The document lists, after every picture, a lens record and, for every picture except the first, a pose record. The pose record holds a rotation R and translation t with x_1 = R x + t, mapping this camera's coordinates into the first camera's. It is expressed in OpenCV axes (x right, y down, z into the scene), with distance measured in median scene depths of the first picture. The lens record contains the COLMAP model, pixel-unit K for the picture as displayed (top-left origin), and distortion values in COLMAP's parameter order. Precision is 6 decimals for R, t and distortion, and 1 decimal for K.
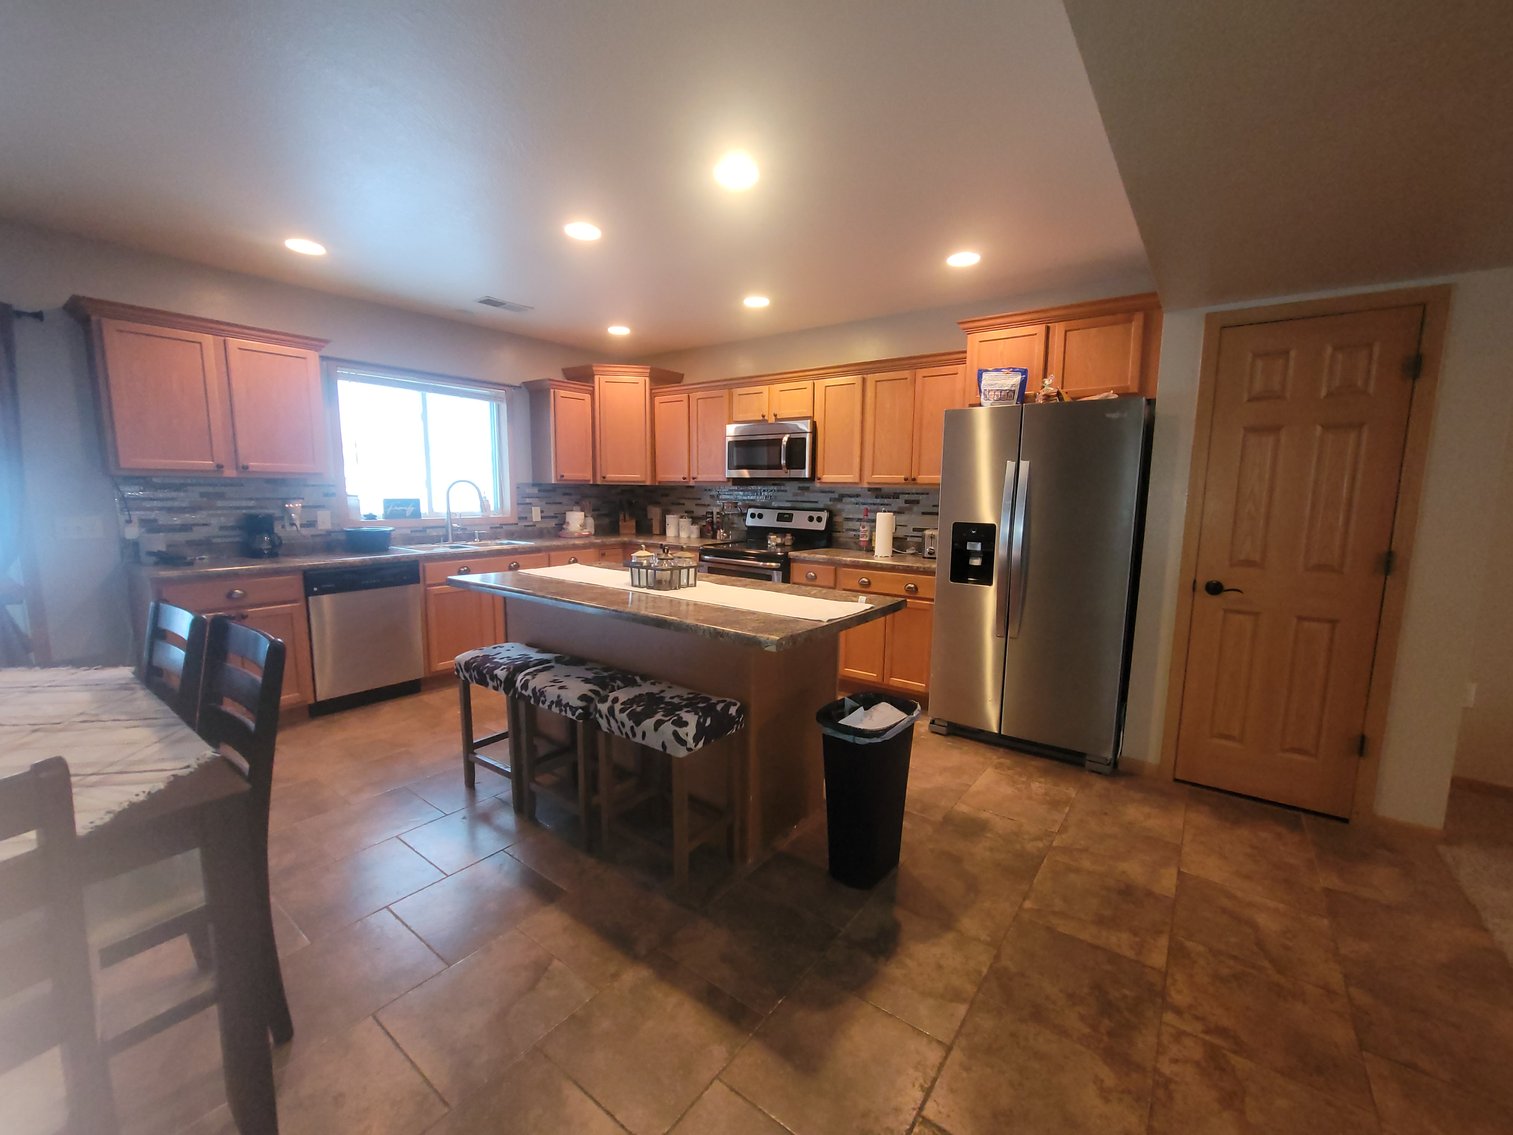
lens RADIAL K [[618.3, 0, 756.5], [0, 618.3, 567.5], [0, 0, 1]] dist [-0.013211, 0.006958]
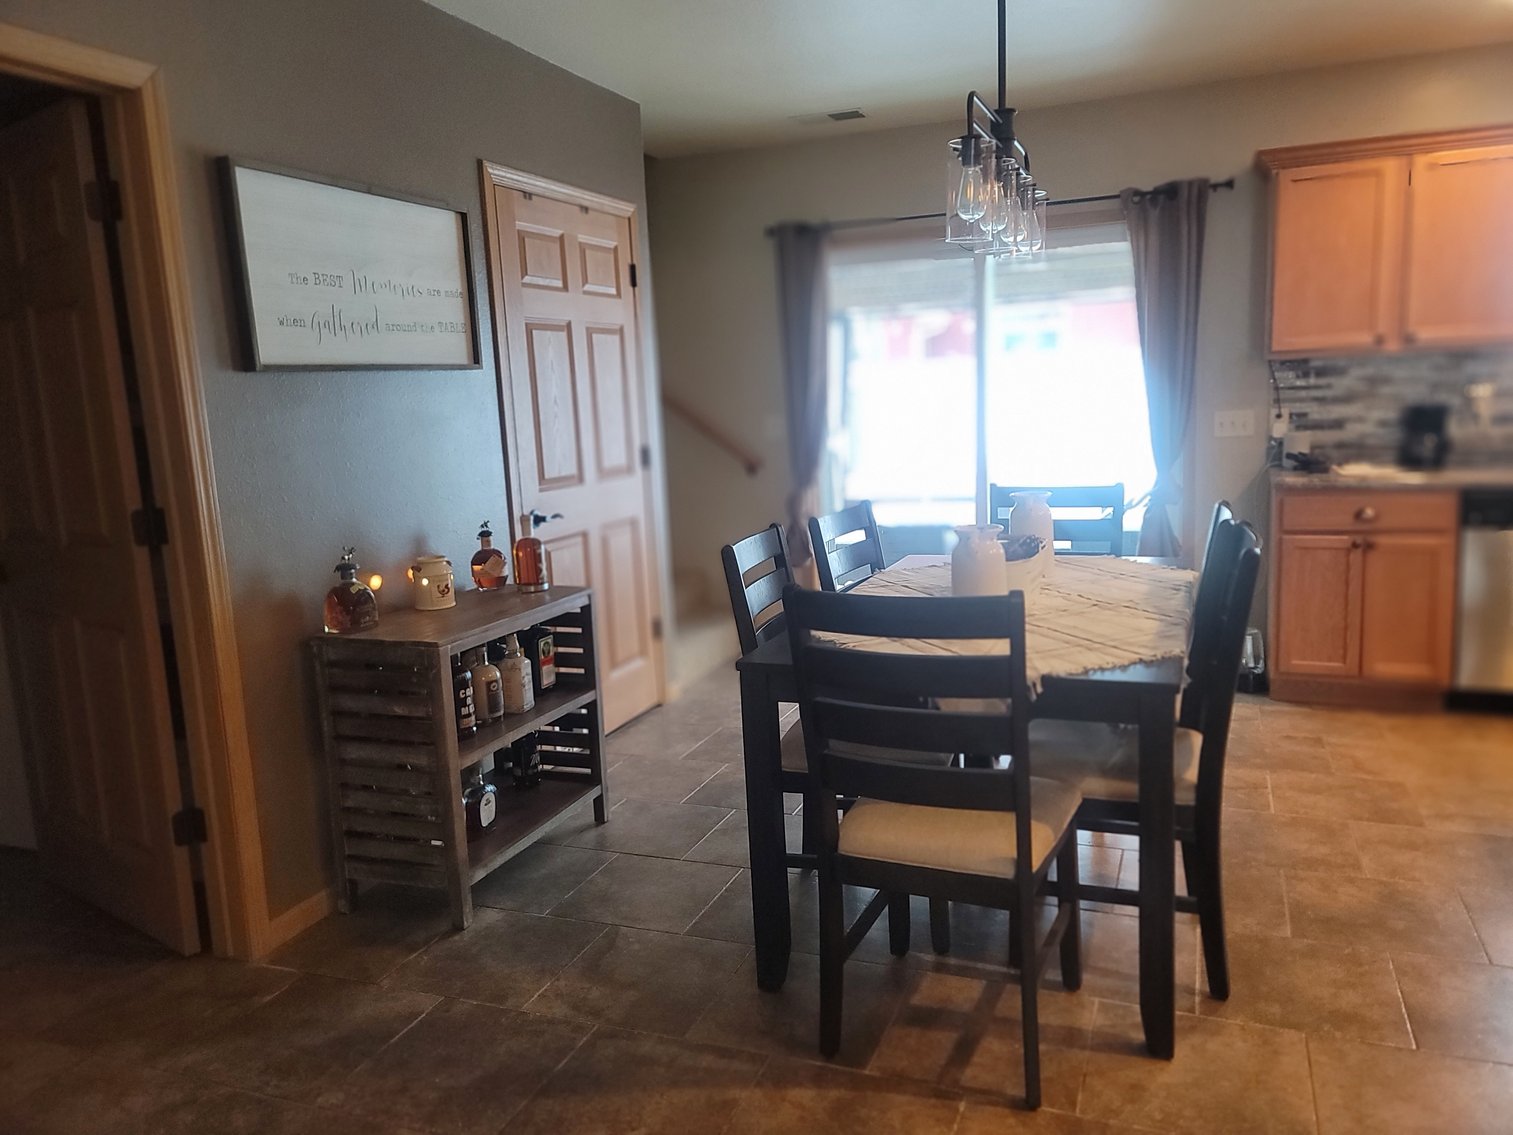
lens RADIAL K [[1066.9, 0, 756.5], [0, 1066.9, 567.5], [0, 0, 1]] dist [0.060992, -0.055722]
pose [[0.243492, 0.132466, -0.960814, 0.240281], [-0.073482, 0.990302, 0.117910, 0.007527], [0.967115, 0.041892, 0.250865, -0.033898]]
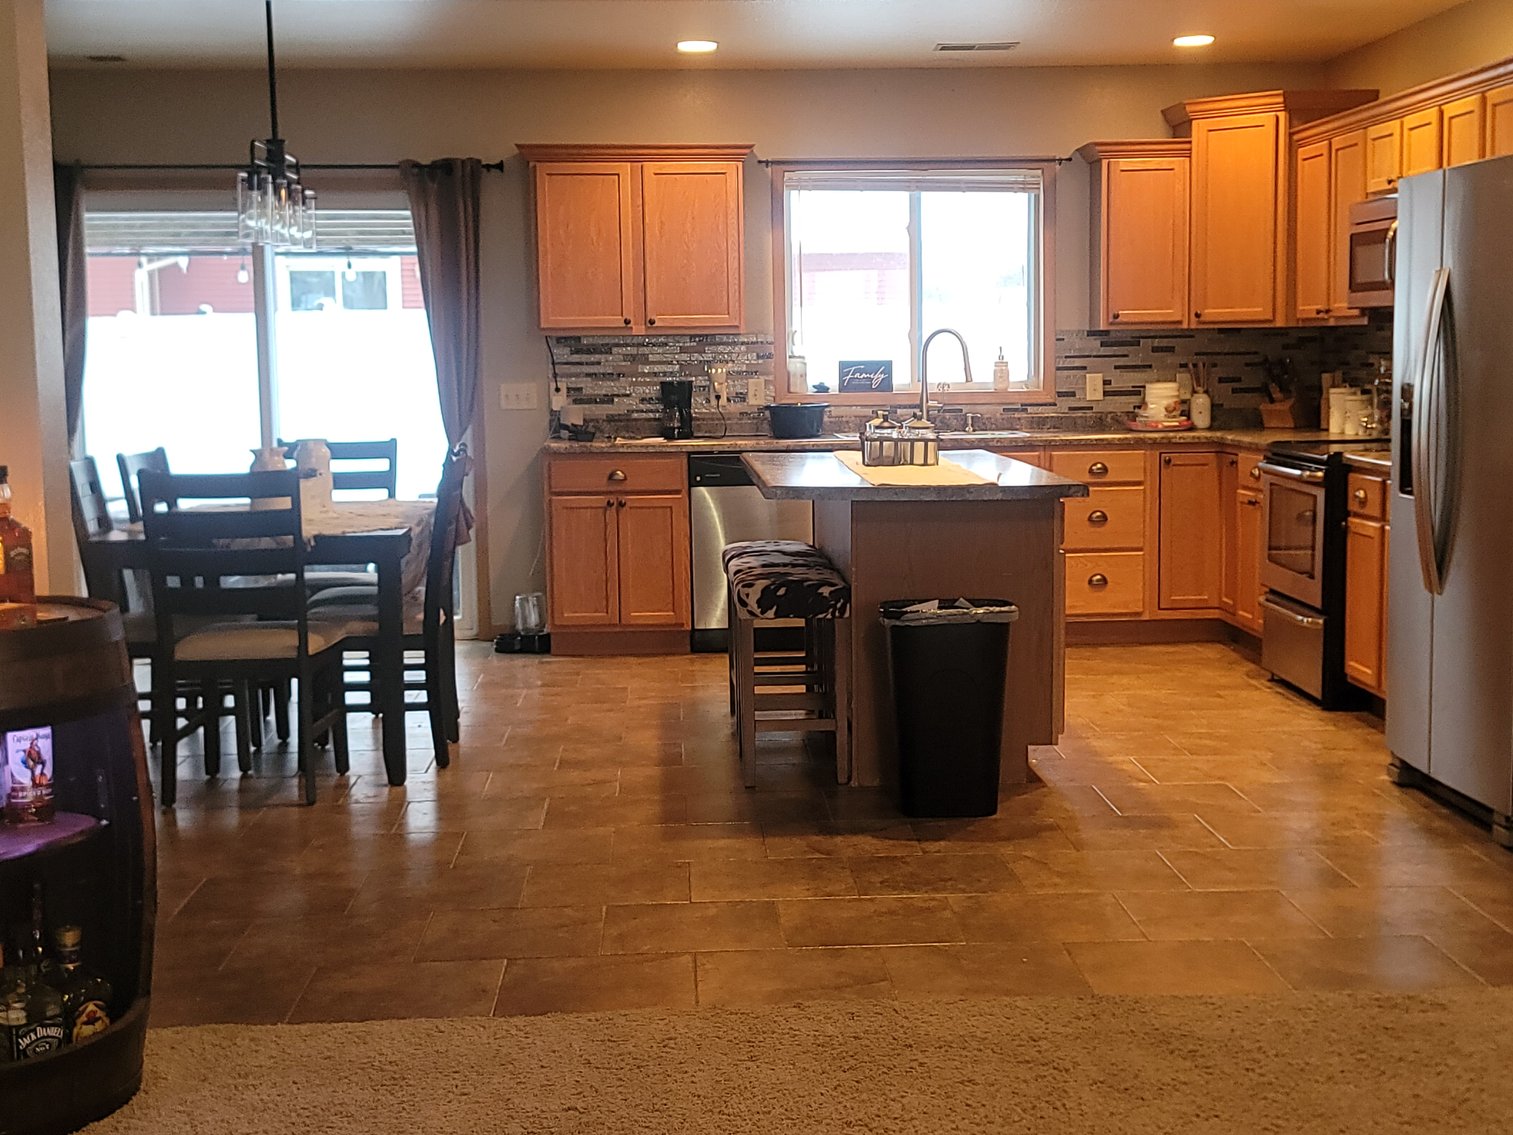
lens RADIAL K [[2067.6, 0, 794.4], [0, 2067.6, 568.0], [0, 0, 1]] dist [0.103021, -0.138240]
pose [[0.644775, 0.061158, -0.761922, 1.492008], [-0.075870, 0.996992, 0.015822, 0.108130], [0.760598, 0.047605, 0.647476, -0.641290]]
